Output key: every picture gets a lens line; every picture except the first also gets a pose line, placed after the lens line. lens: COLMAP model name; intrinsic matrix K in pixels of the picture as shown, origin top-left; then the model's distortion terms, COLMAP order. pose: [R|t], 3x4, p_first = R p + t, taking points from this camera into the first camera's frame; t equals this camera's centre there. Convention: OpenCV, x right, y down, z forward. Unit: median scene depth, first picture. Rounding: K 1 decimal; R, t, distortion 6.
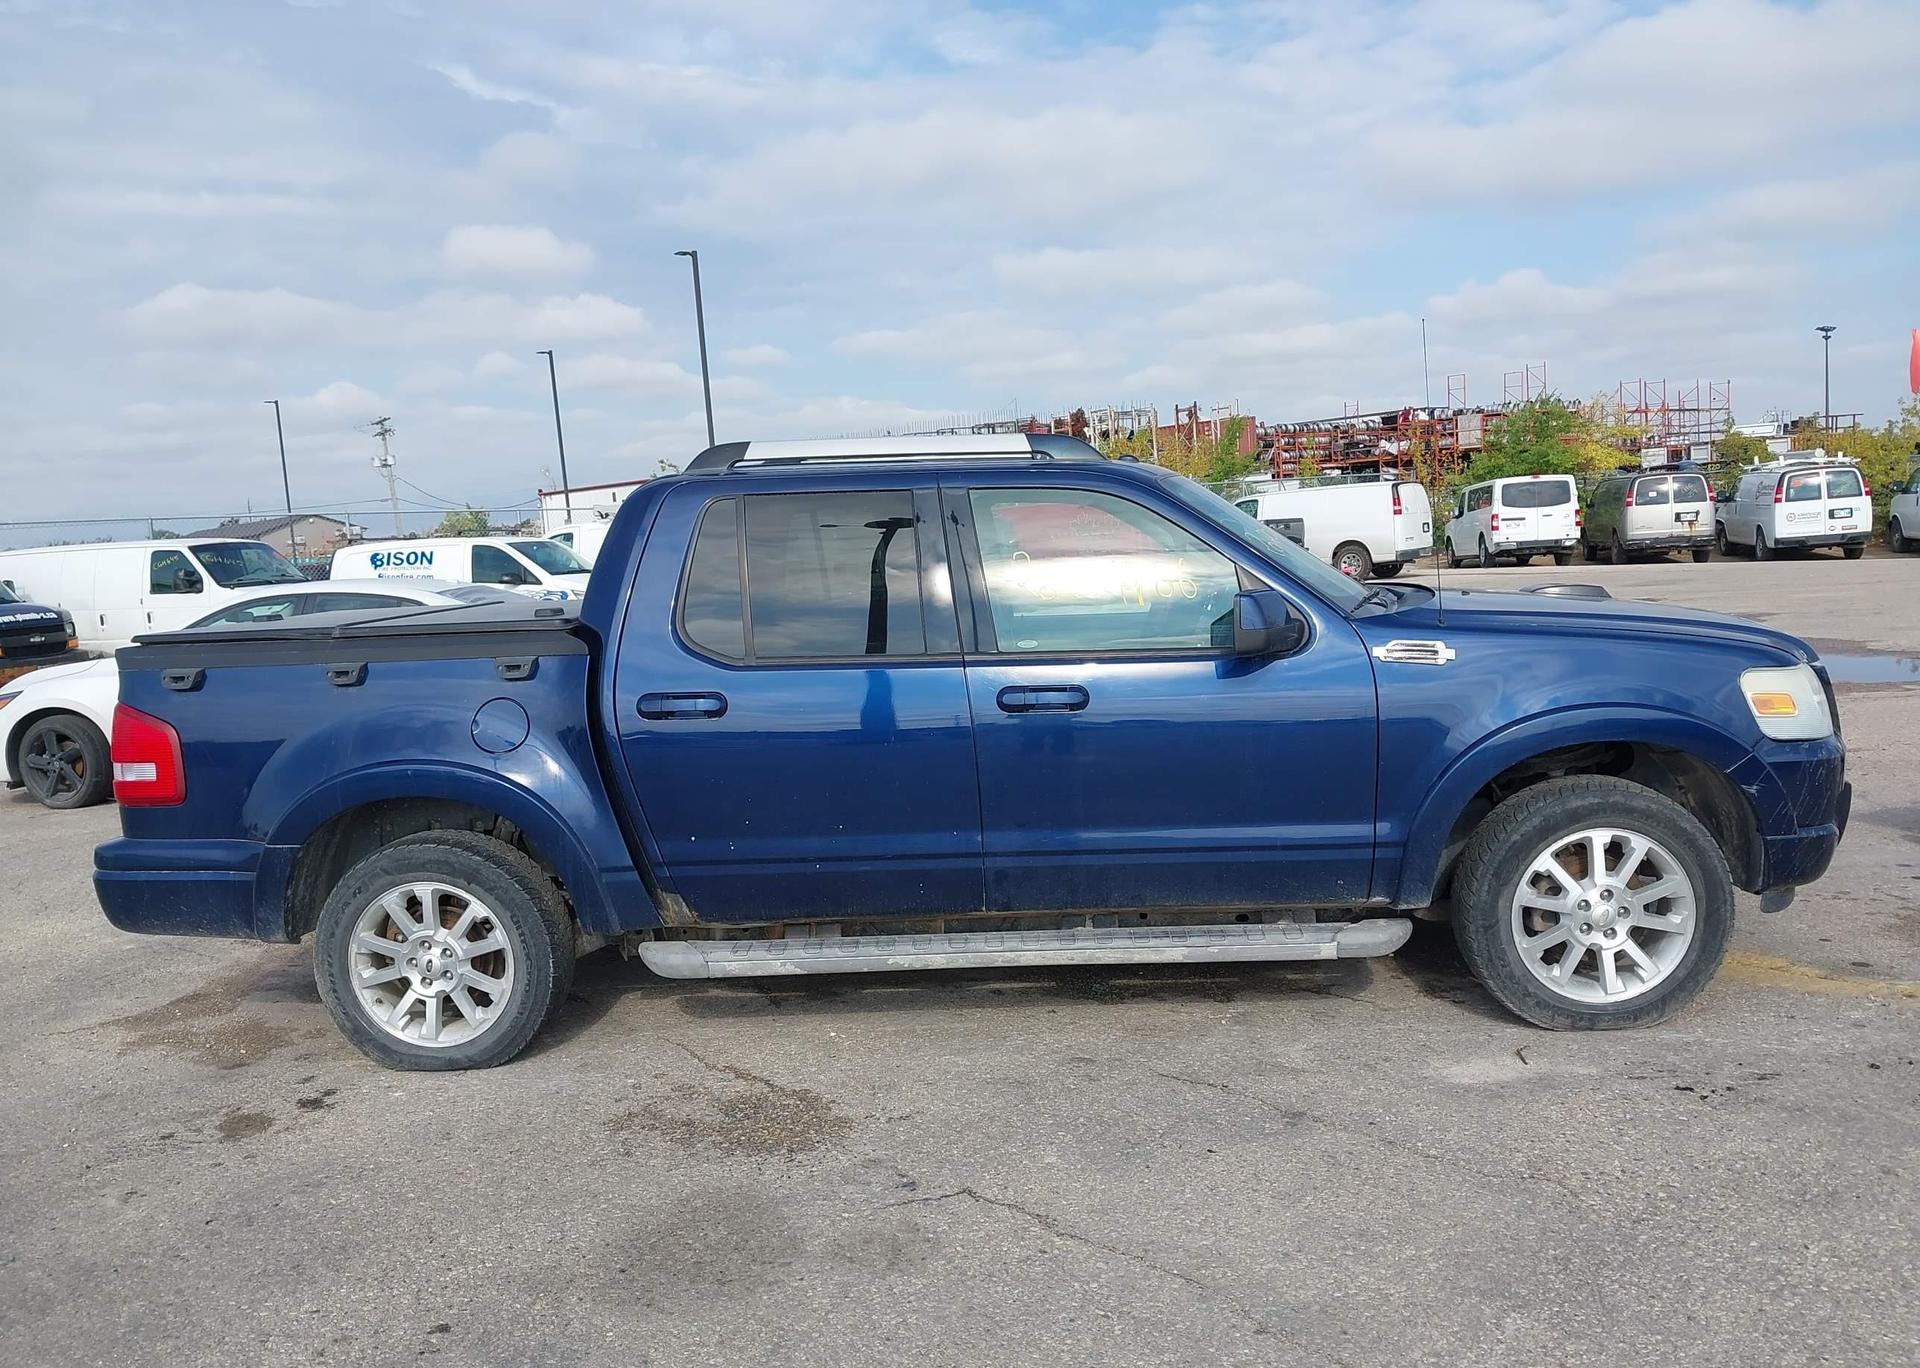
lens RADIAL K [[1513.9, 0, 950.2], [0, 1513.9, 695.2], [0, 0, 1]] dist [0.031912, -0.048986]
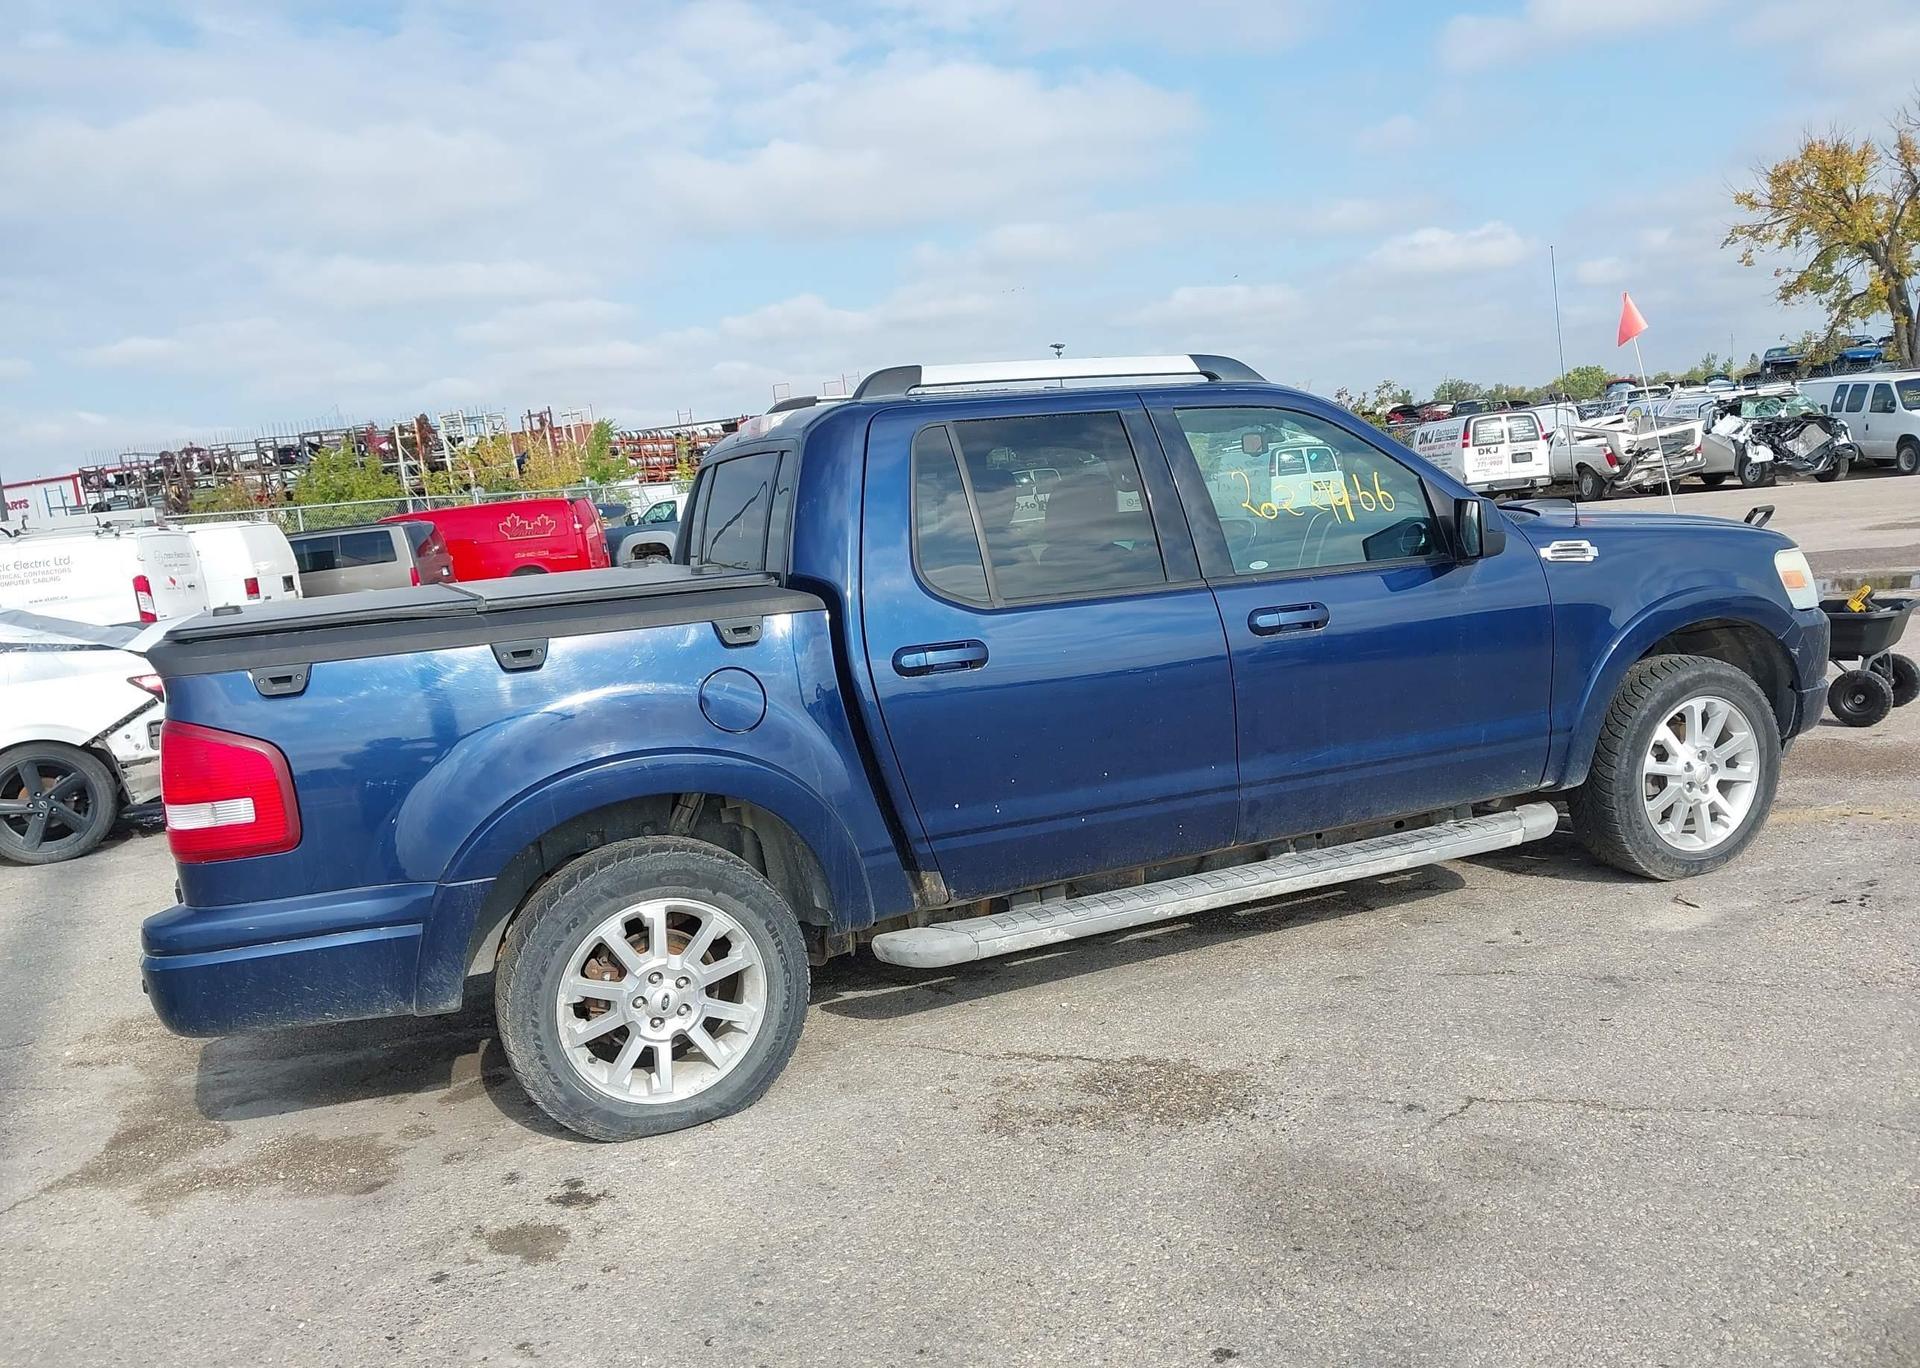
lens RADIAL K [[1513.9, 0, 961.1], [0, 1513.9, 703.0], [0, 0, 1]] dist [0.031912, -0.048986]
pose [[0.897111, -0.091242, 0.432281, -0.532628], [0.092518, 0.995546, 0.018129, 0.018228], [-0.432010, 0.023730, 0.901557, 0.194267]]
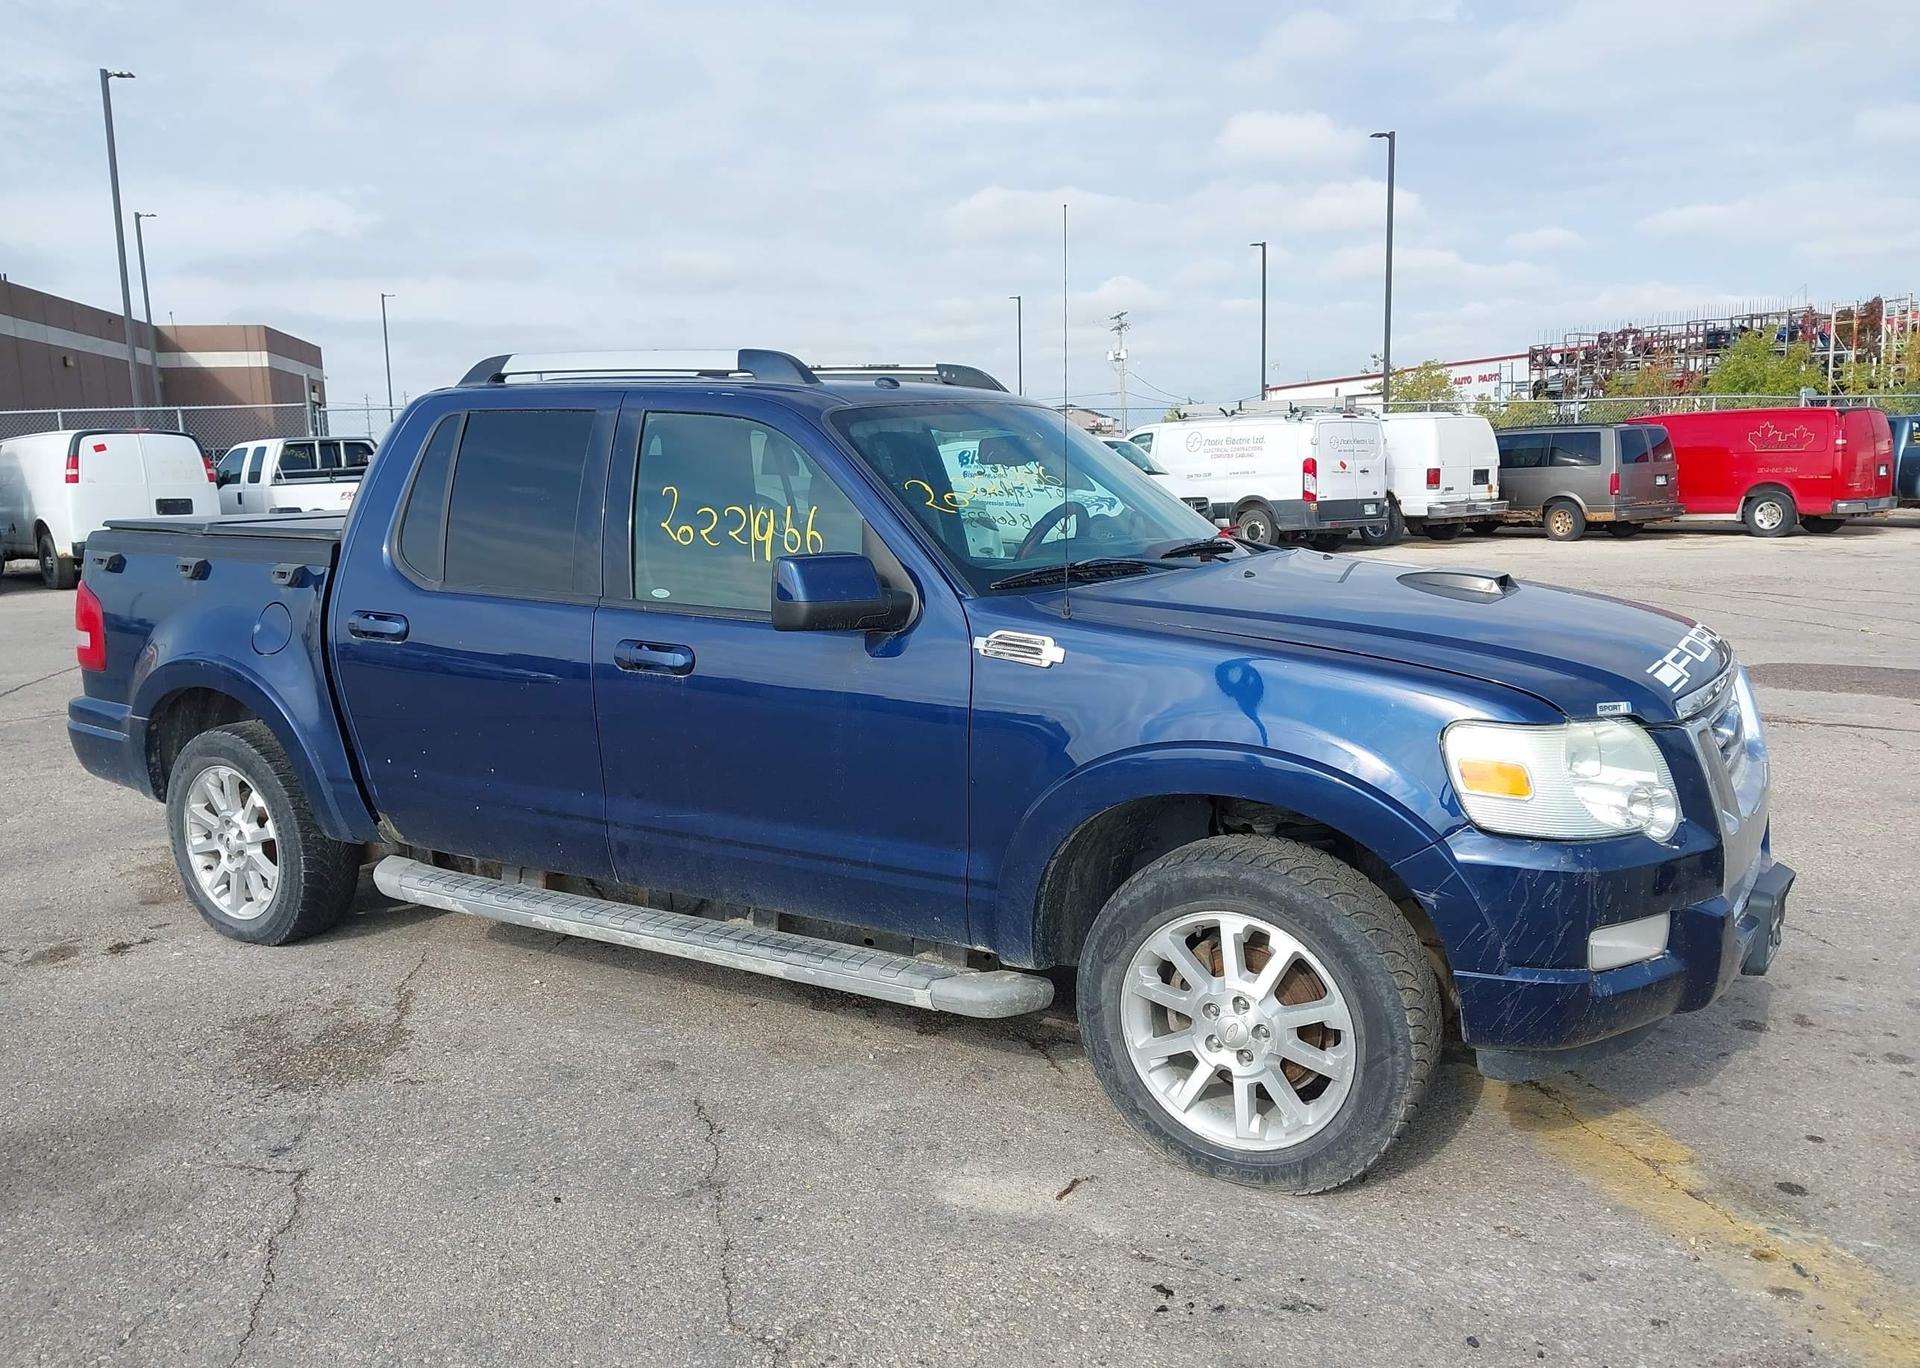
lens RADIAL K [[1513.9, 0, 952.6], [0, 1513.9, 694.5], [0, 0, 1]] dist [0.031912, -0.048986]
pose [[0.883020, 0.114078, -0.455260, 0.591225], [-0.083245, 0.992699, 0.087287, -0.064855], [0.461894, -0.039178, 0.886069, 0.280094]]
